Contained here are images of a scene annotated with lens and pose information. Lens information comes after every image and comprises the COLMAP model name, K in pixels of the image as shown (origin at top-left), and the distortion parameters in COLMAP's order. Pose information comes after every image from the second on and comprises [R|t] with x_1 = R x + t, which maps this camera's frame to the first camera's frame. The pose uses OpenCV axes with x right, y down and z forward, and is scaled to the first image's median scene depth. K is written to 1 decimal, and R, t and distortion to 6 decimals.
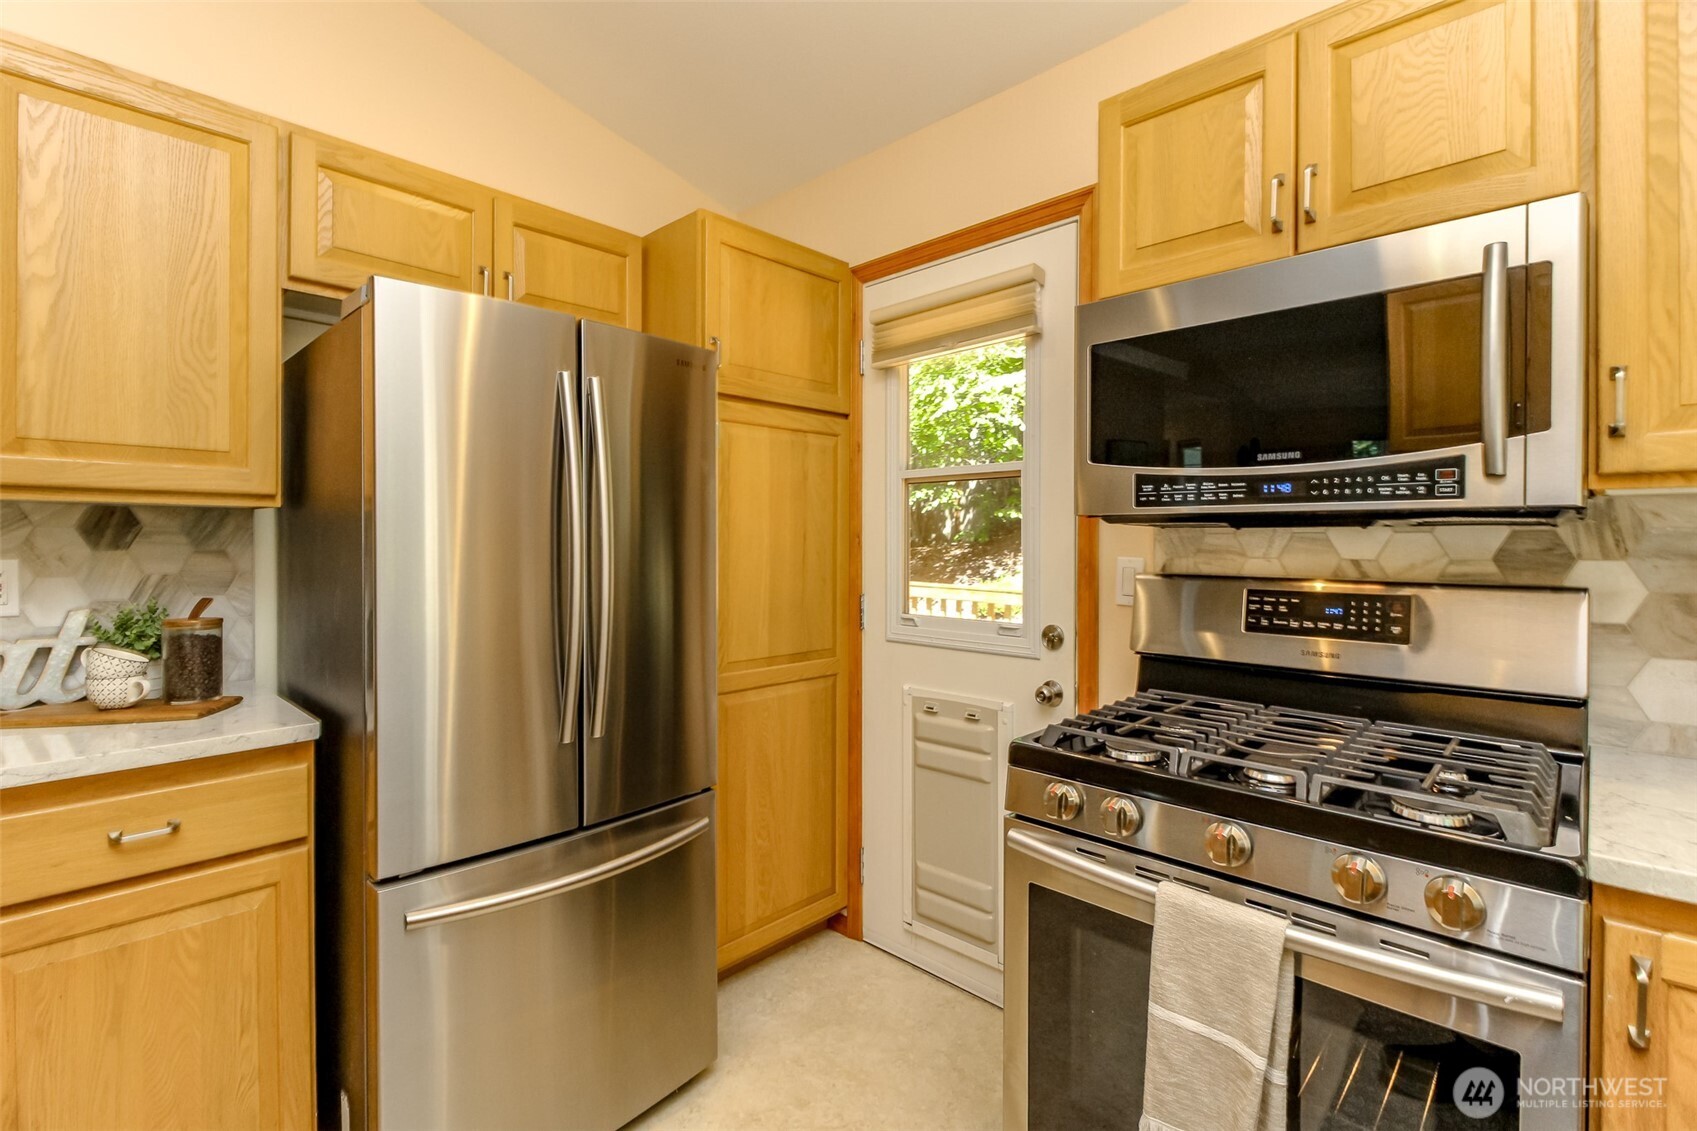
lens RADIAL K [[768.0, 0, 845.1], [0, 768.0, 545.0], [0, 0, 1]] dist [0.010092, -0.008037]
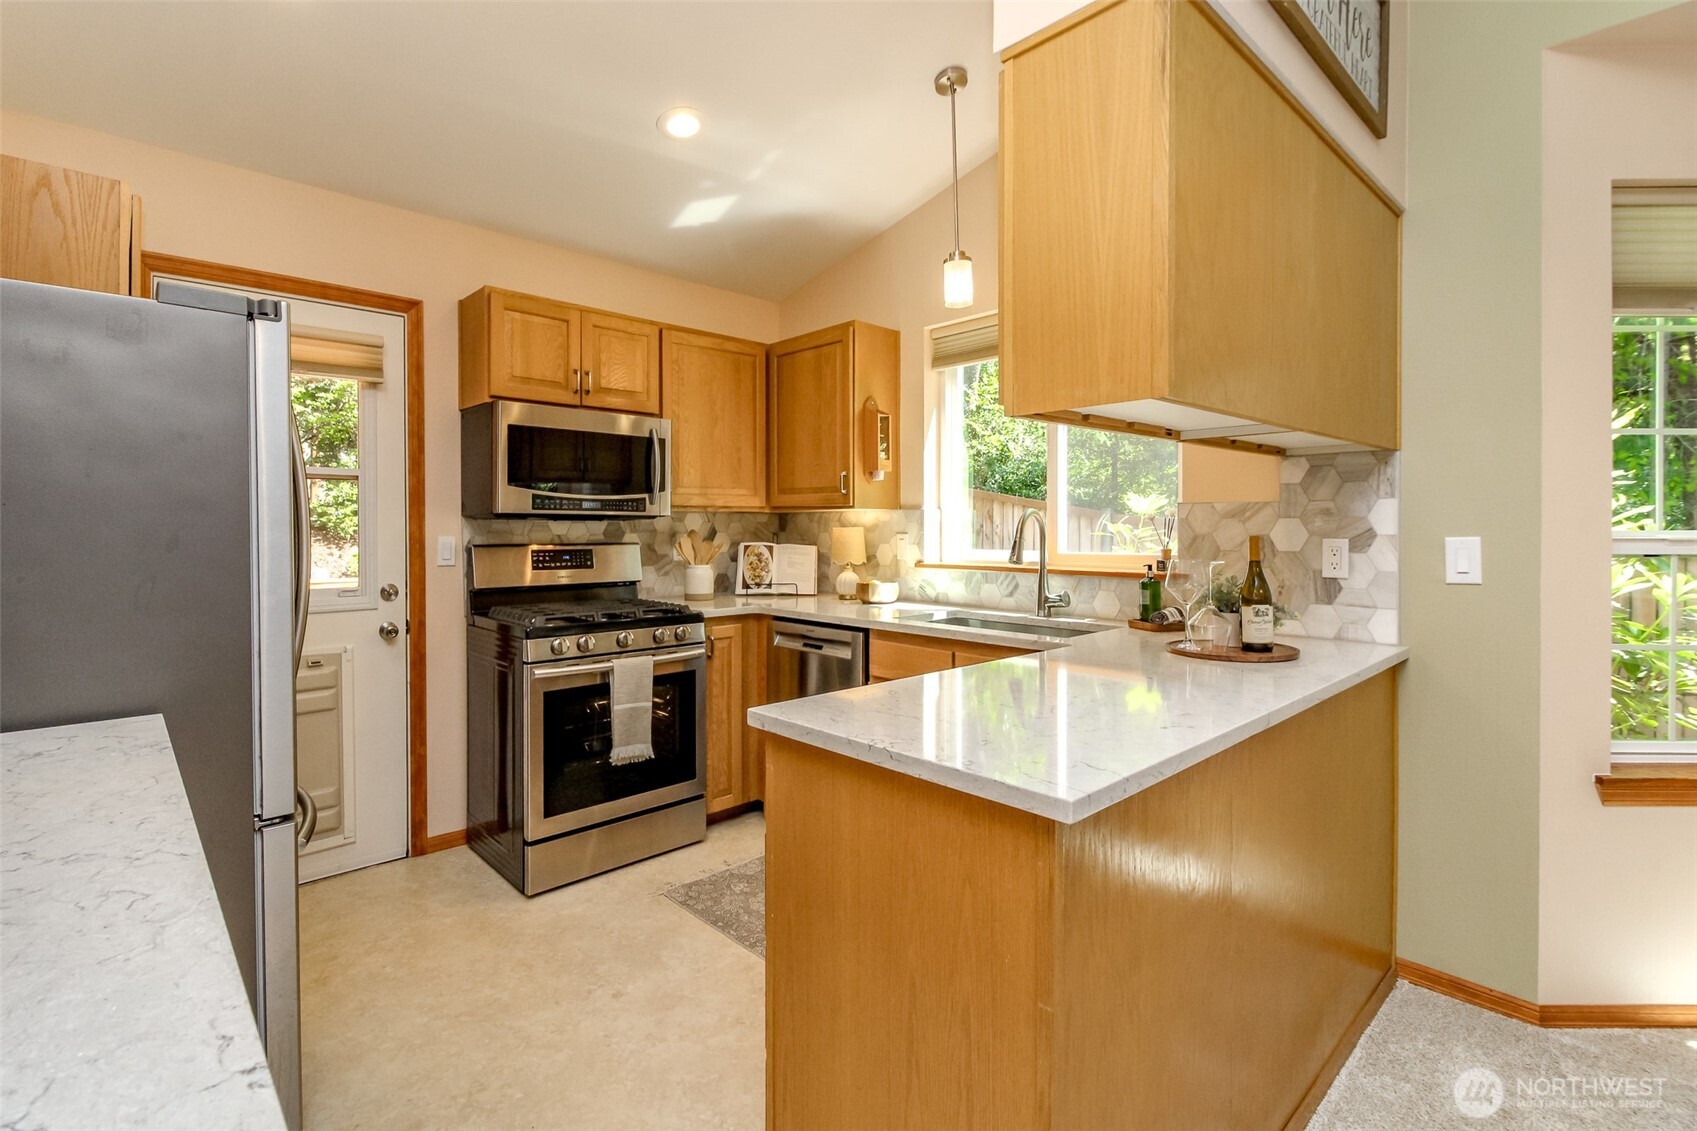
lens RADIAL K [[777.4, 0, 837.8], [0, 777.4, 534.5], [0, 0, 1]] dist [0.001756, 0.000051]
pose [[0.049087, -0.011211, 0.998732, -1.647447], [0.005203, 0.999926, 0.010969, -0.002649], [-0.998781, 0.004658, 0.049142, 0.094868]]
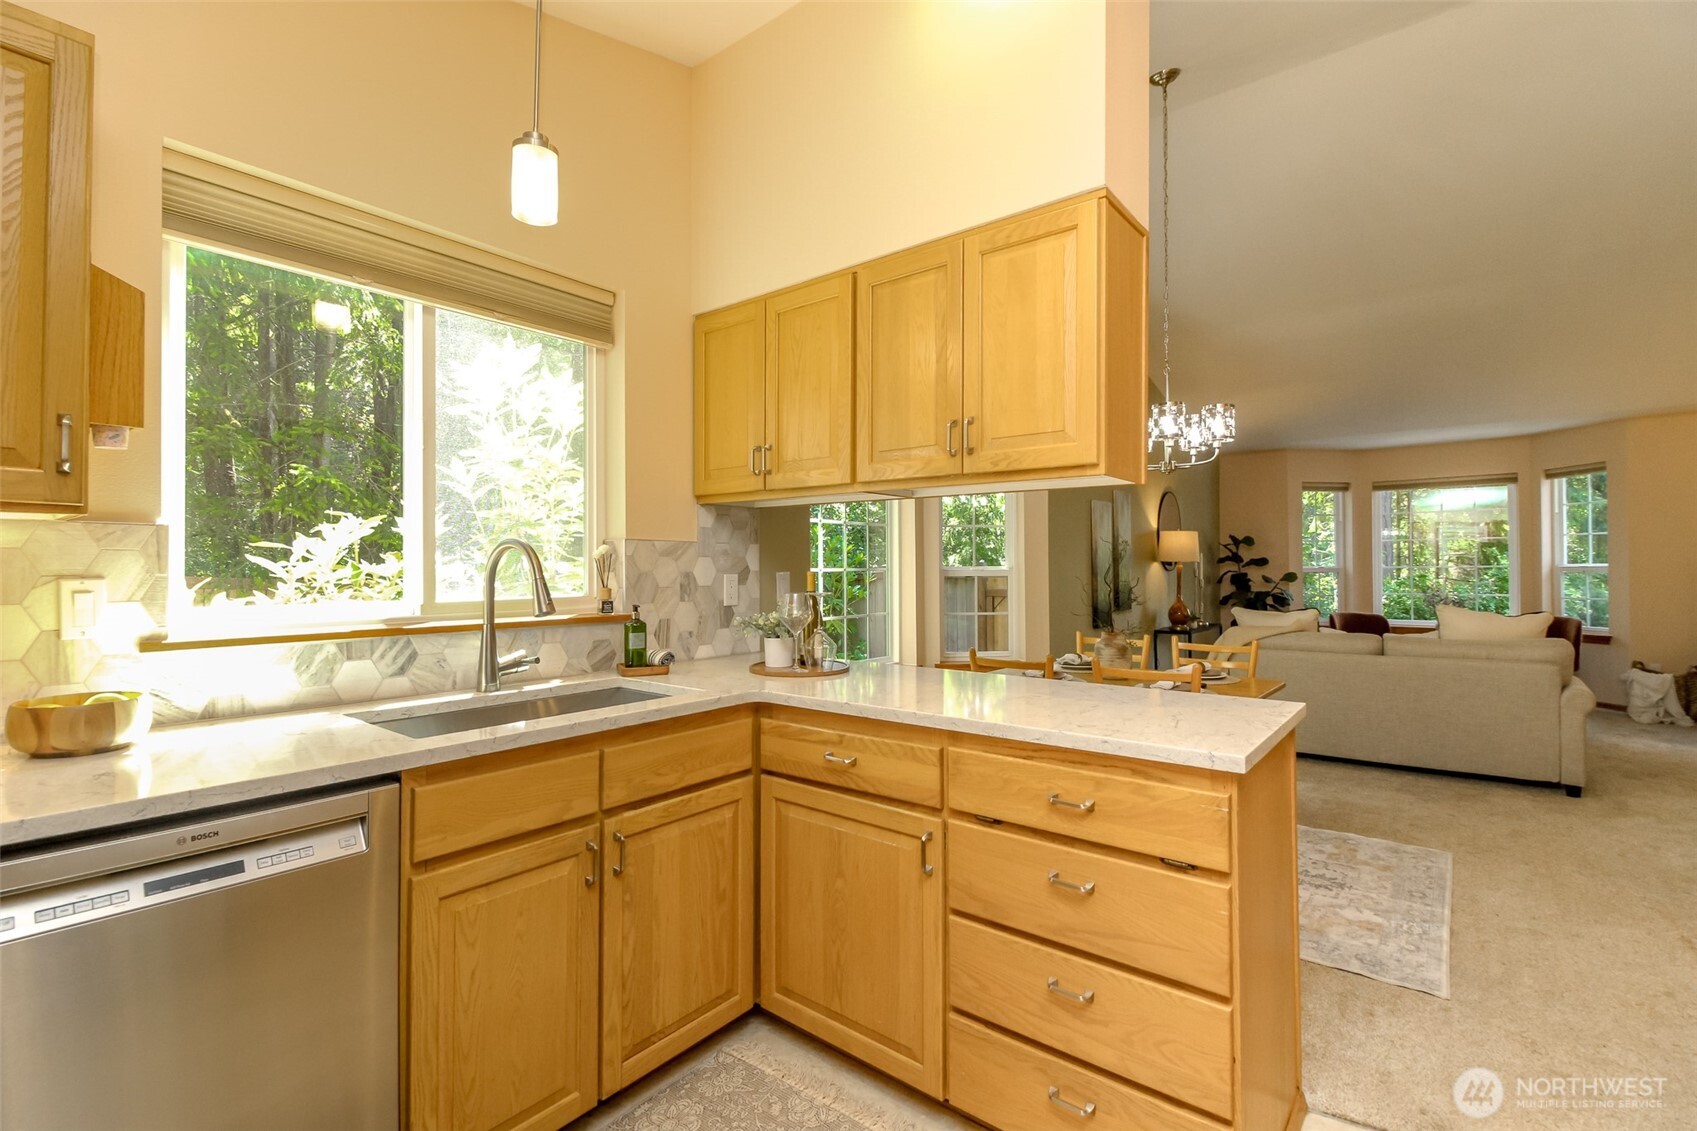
lens RADIAL K [[768.0, 0, 845.1], [0, 768.0, 545.0], [0, 0, 1]] dist [0.010092, -0.008037]
pose [[-0.995526, -0.002508, -0.094460, -0.065007], [-0.000133, 0.999684, -0.025146, 0.003468], [0.094493, -0.025021, -0.995211, 1.167852]]
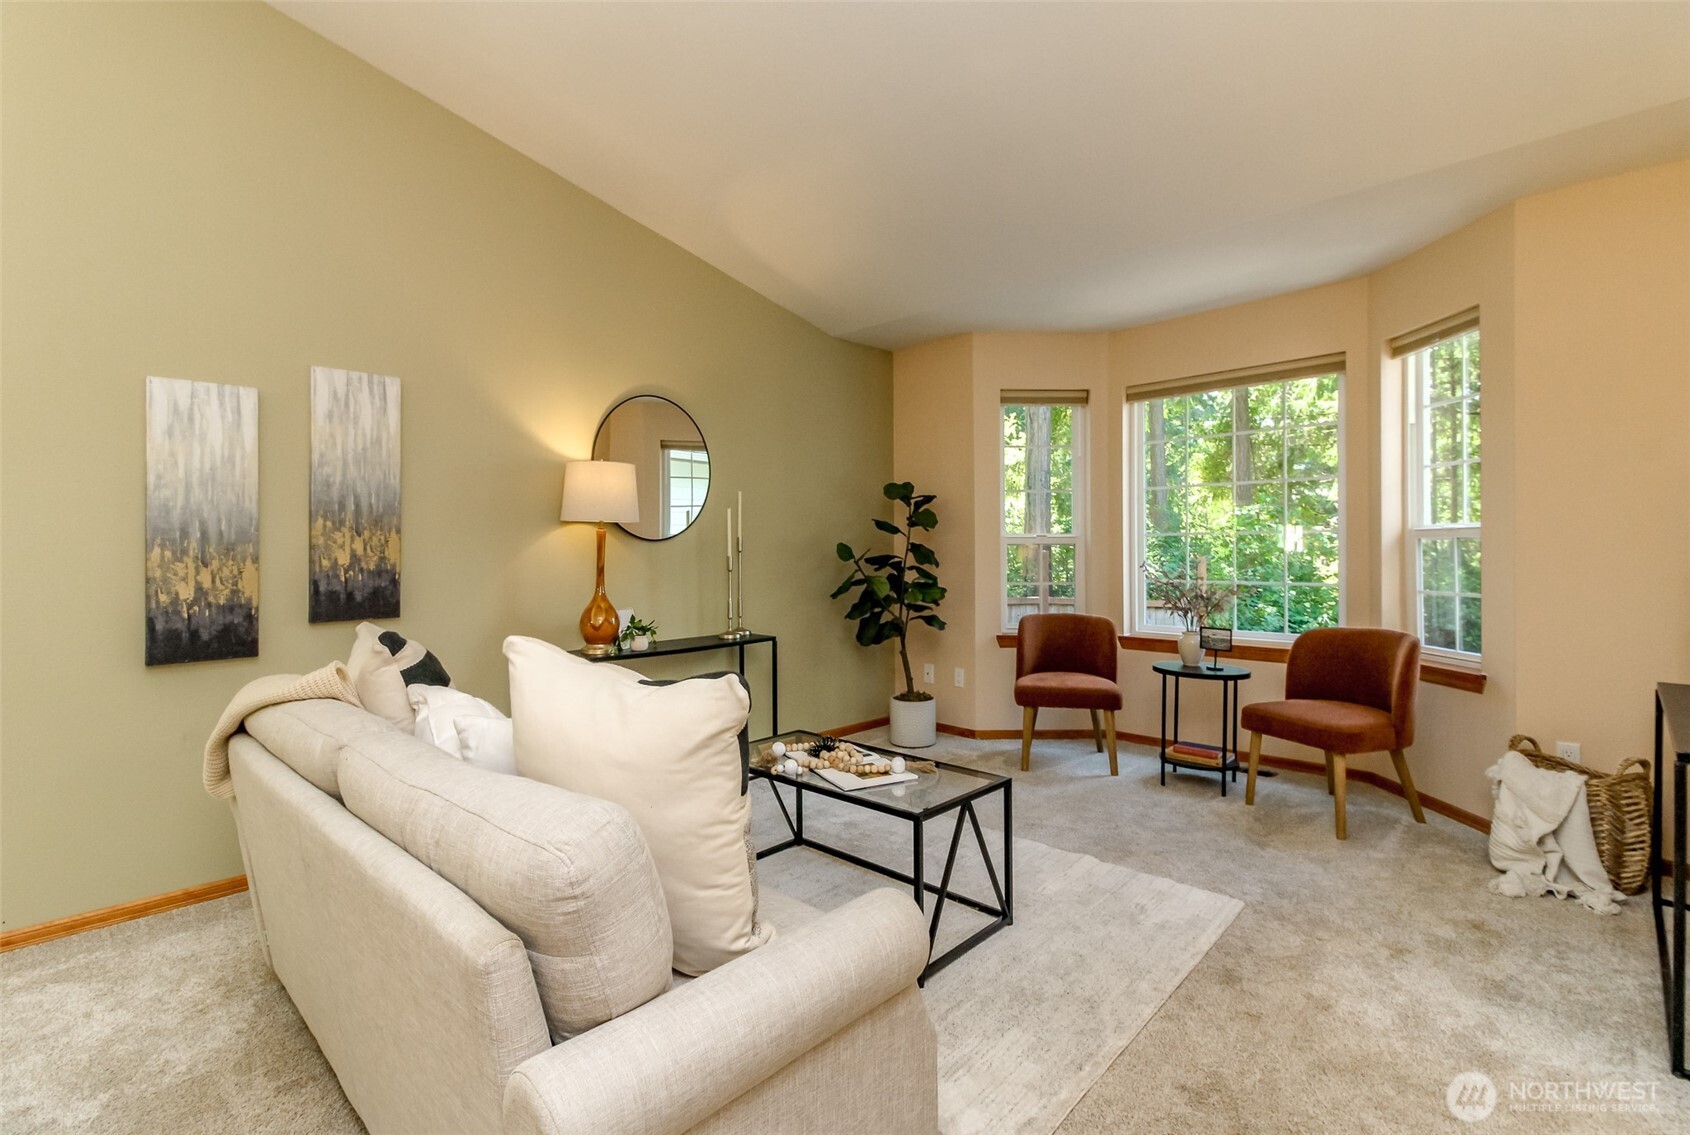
lens RADIAL K [[763.7, 0, 840.1], [0, 763.7, 551.5], [0, 0, 1]] dist [-0.005706, -0.000758]
pose [[-0.999956, 0.004887, -0.007945, -3.312999], [0.004803, 0.999932, 0.010629, 0.059397], [0.007996, 0.010591, -0.999912, -0.921426]]
